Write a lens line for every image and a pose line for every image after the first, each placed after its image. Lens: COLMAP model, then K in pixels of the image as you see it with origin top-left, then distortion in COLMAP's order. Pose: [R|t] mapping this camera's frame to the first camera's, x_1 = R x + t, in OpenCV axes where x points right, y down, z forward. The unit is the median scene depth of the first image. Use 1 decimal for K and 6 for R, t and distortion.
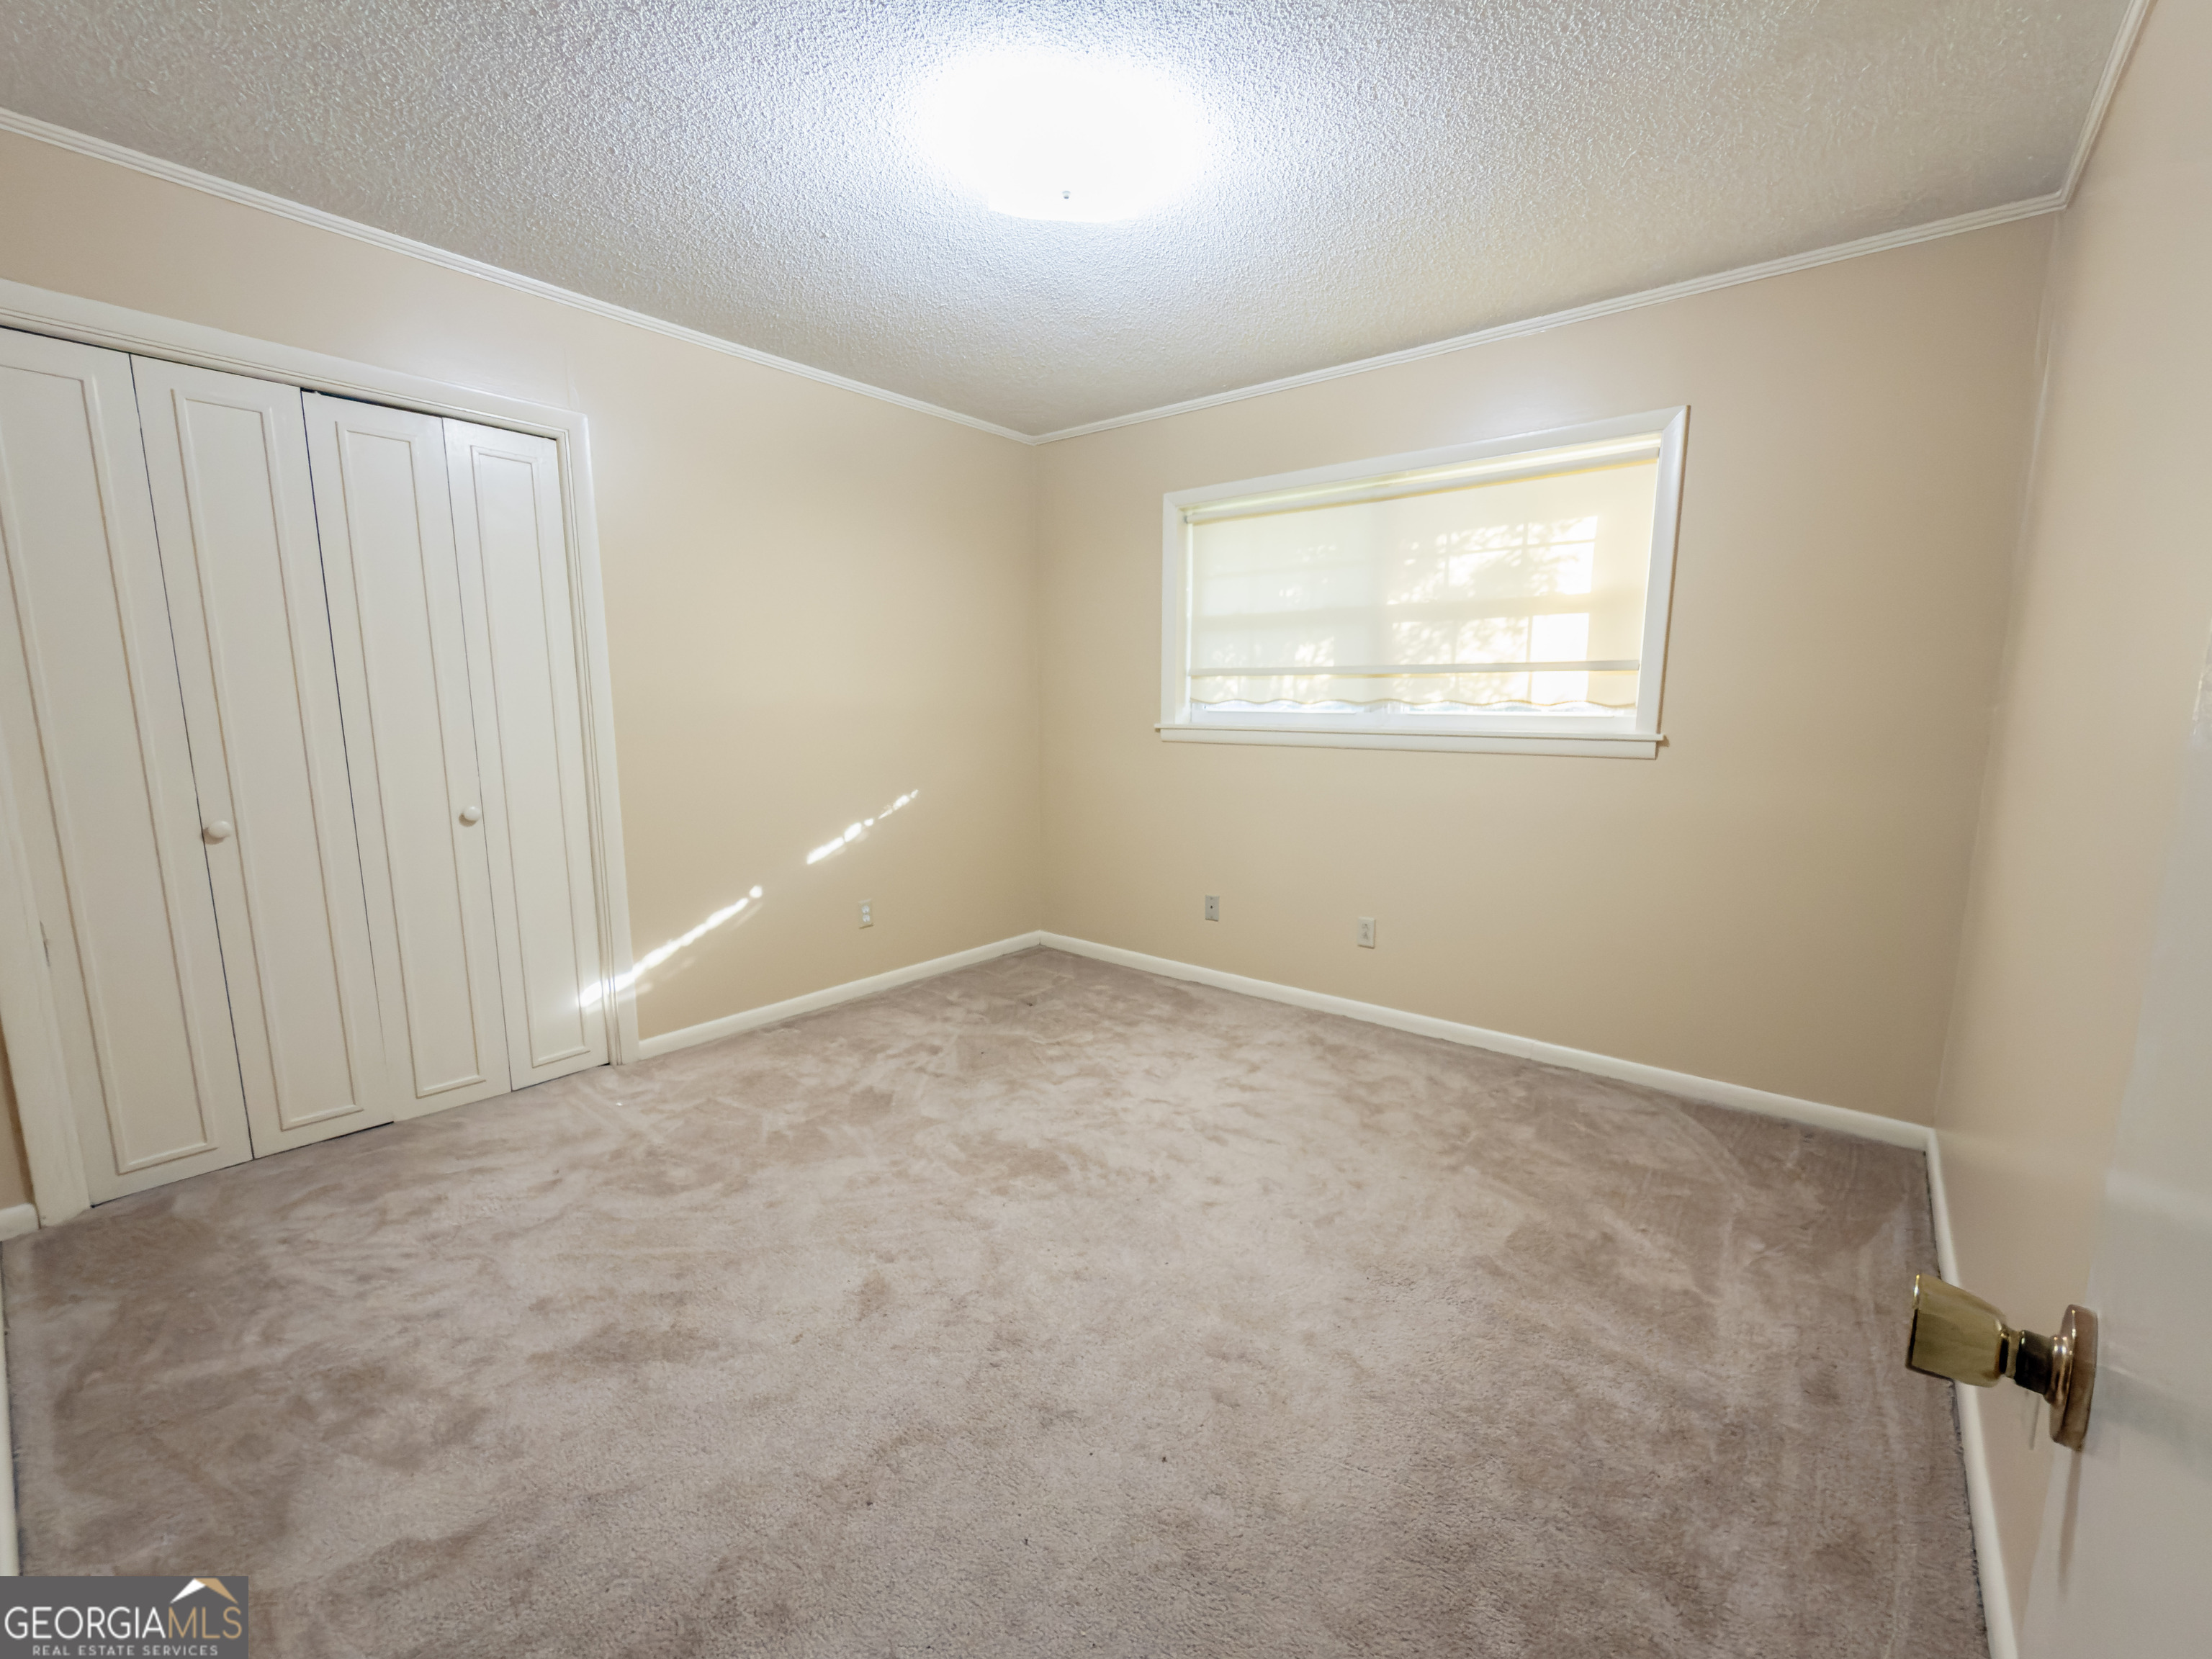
lens RADIAL K [[895.5, 0, 1106.0], [0, 895.5, 829.5], [0, 0, 1]] dist [-0.002946, -0.000454]
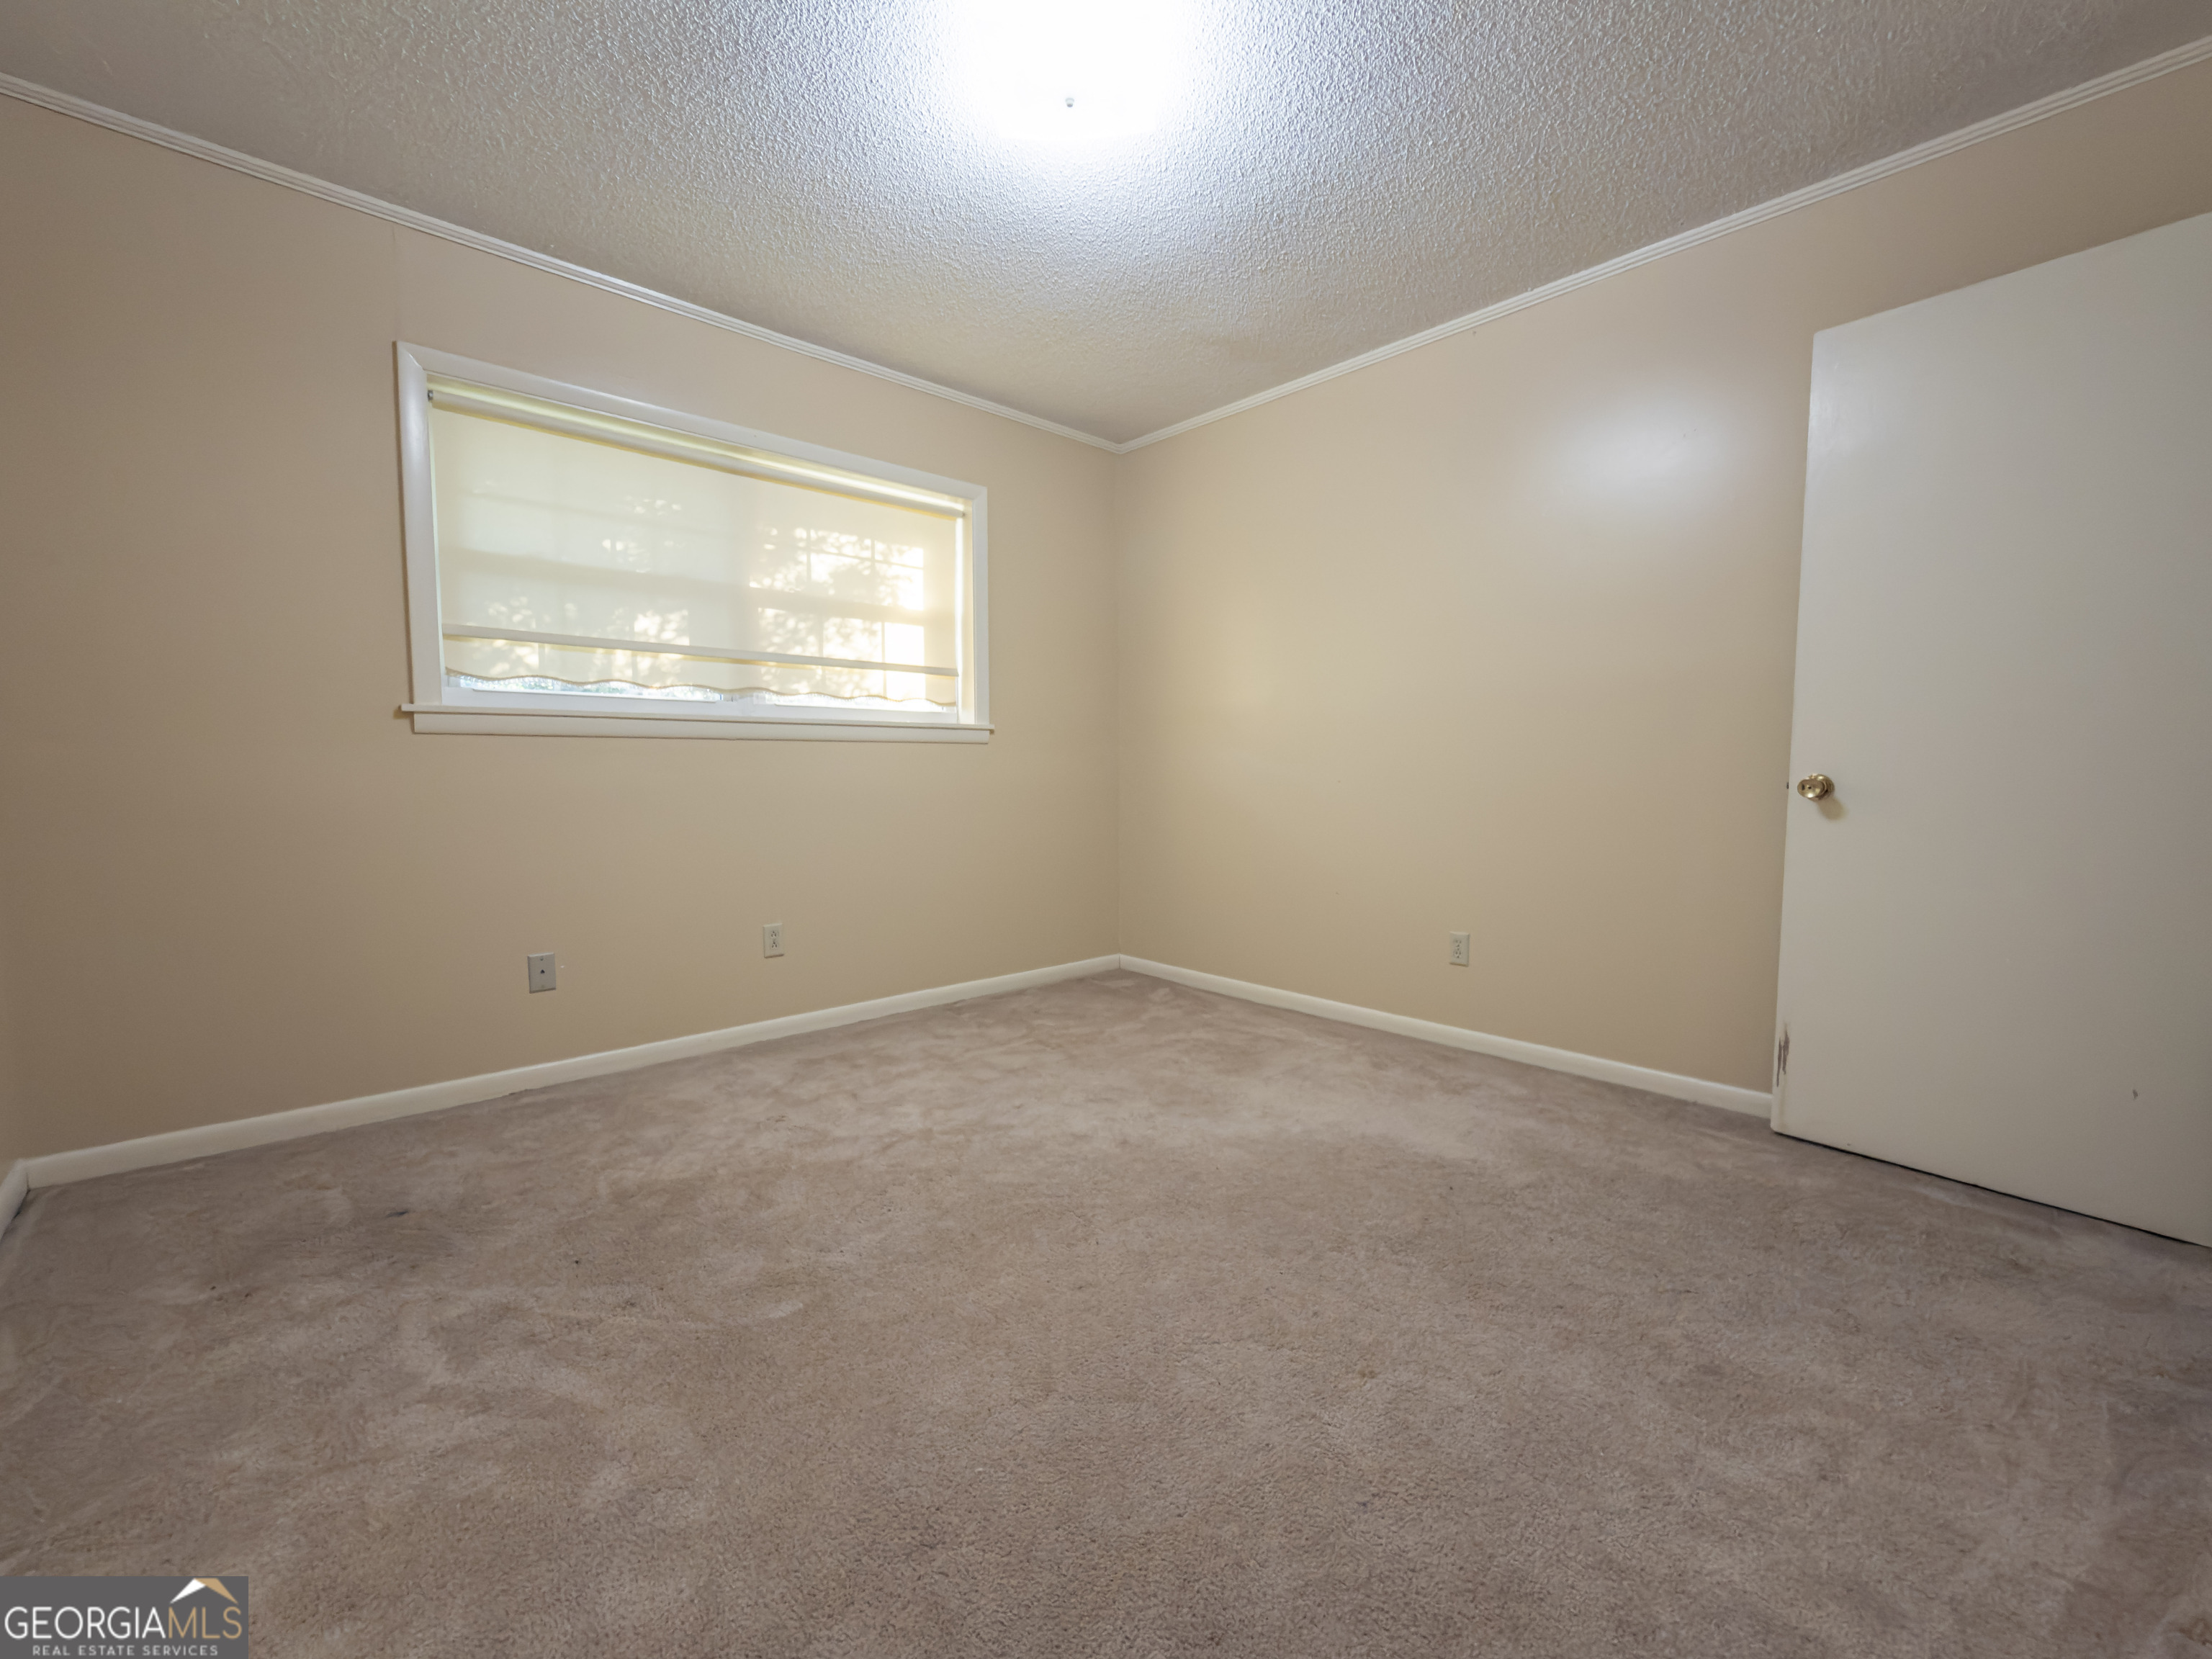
lens RADIAL K [[917.4, 0, 1104.2], [0, 917.4, 811.5], [0, 0, 1]] dist [-0.001401, -0.000160]
pose [[0.147906, -0.051314, 0.987669, -0.623153], [0.139834, 0.989706, 0.030479, 0.004237], [-0.979066, 0.133602, 0.153559, 0.553775]]
